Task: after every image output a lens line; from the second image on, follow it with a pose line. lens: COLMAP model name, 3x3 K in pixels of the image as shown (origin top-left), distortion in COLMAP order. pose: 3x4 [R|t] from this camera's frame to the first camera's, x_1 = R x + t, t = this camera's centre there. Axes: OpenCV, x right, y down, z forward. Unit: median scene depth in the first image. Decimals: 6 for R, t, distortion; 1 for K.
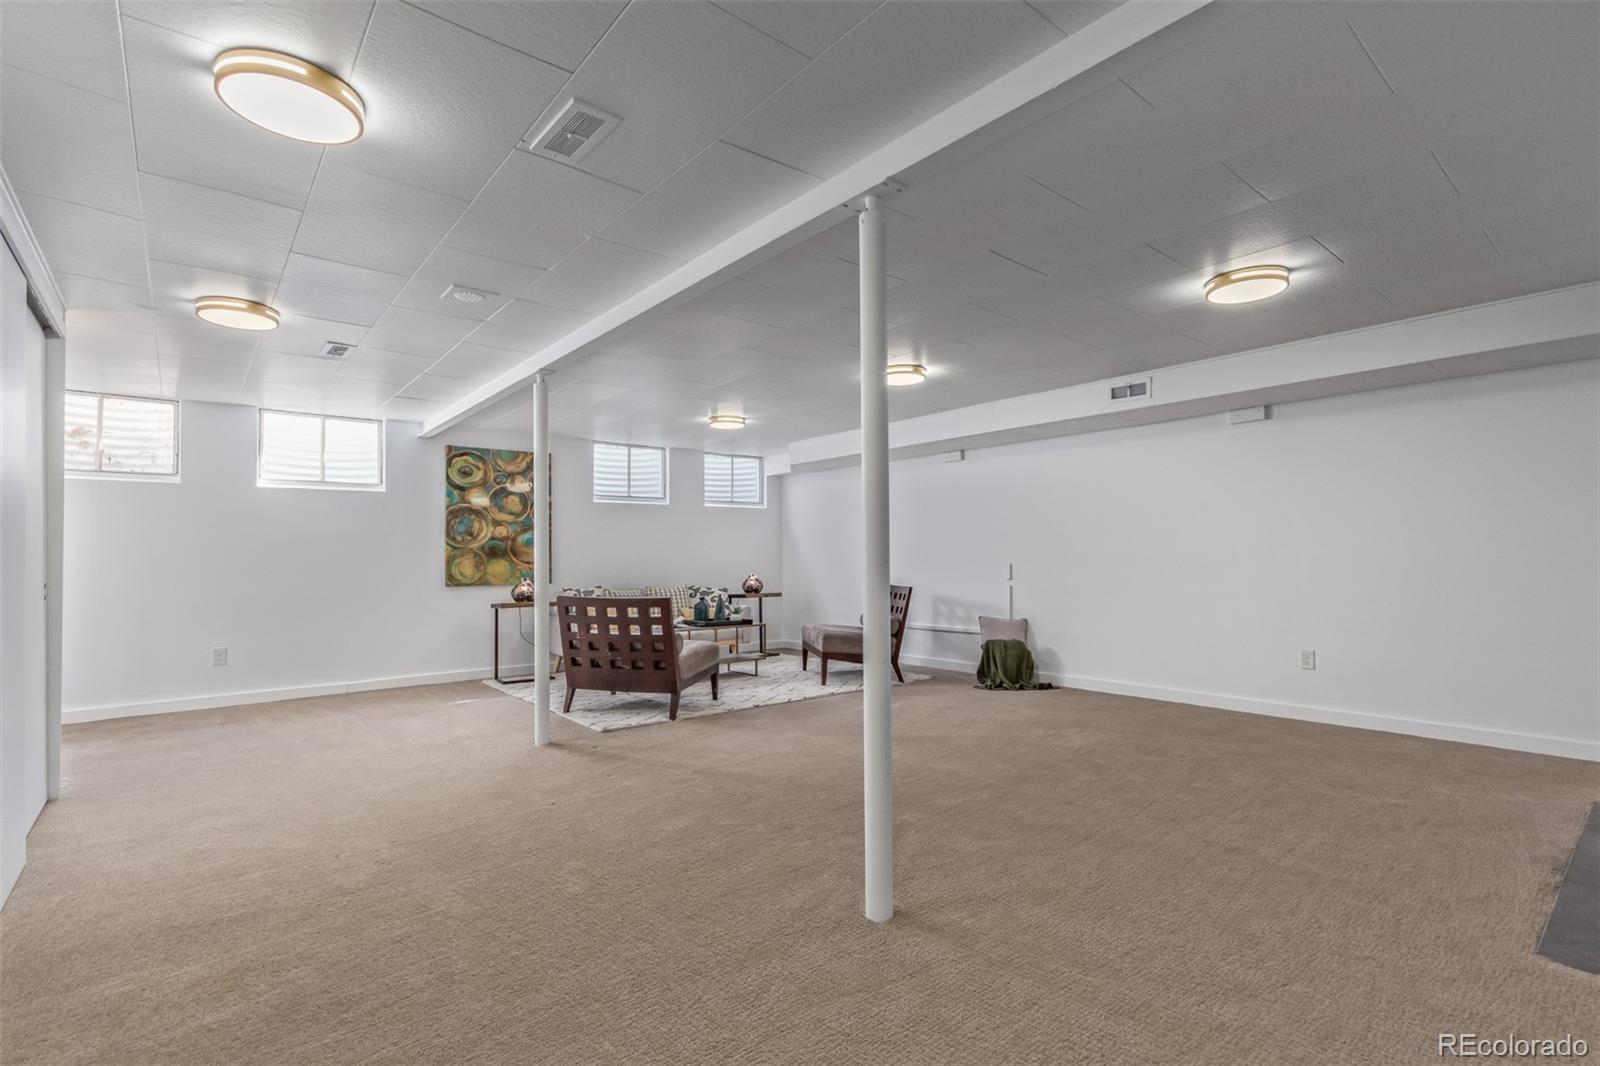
lens RADIAL K [[748.4, 0, 793.3], [0, 748.4, 559.0], [0, 0, 1]] dist [0.000751, 0.000616]
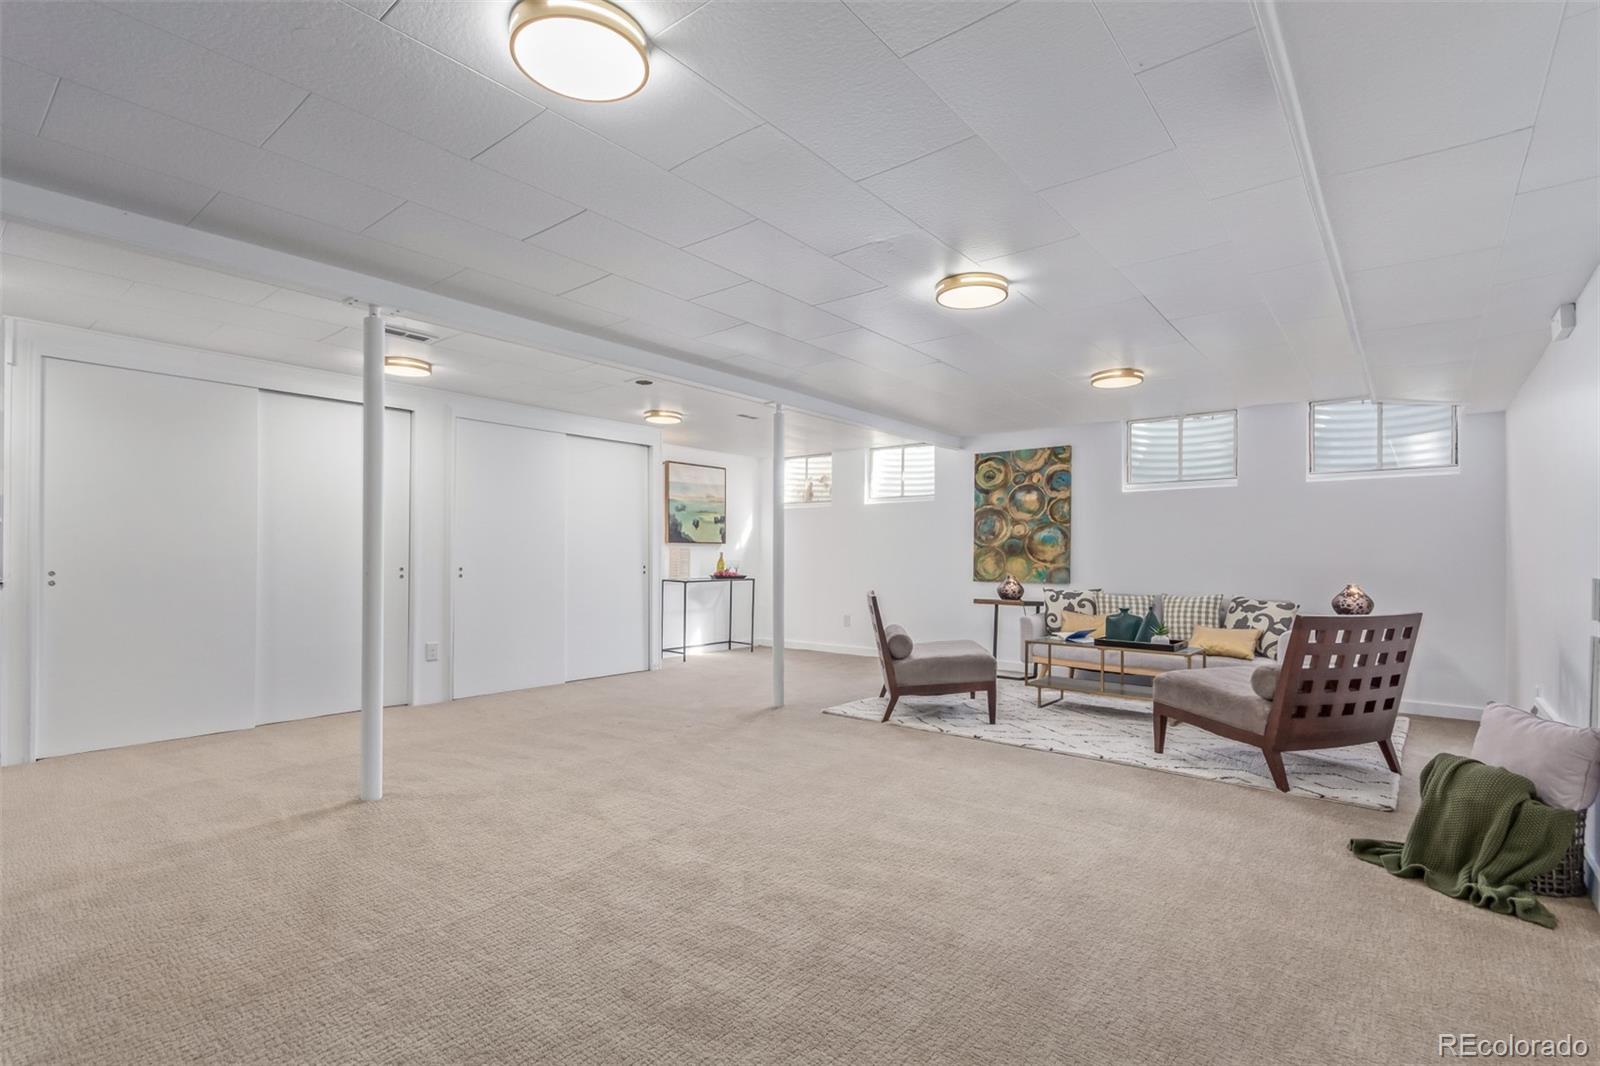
lens RADIAL K [[748.4, 0, 793.3], [0, 748.4, 559.0], [0, 0, 1]] dist [0.000751, 0.000616]
pose [[0.199923, 0.014067, -0.979711, 0.560856], [-0.007940, 0.999887, 0.012736, -0.007997], [0.979779, 0.005233, 0.200012, 0.503114]]
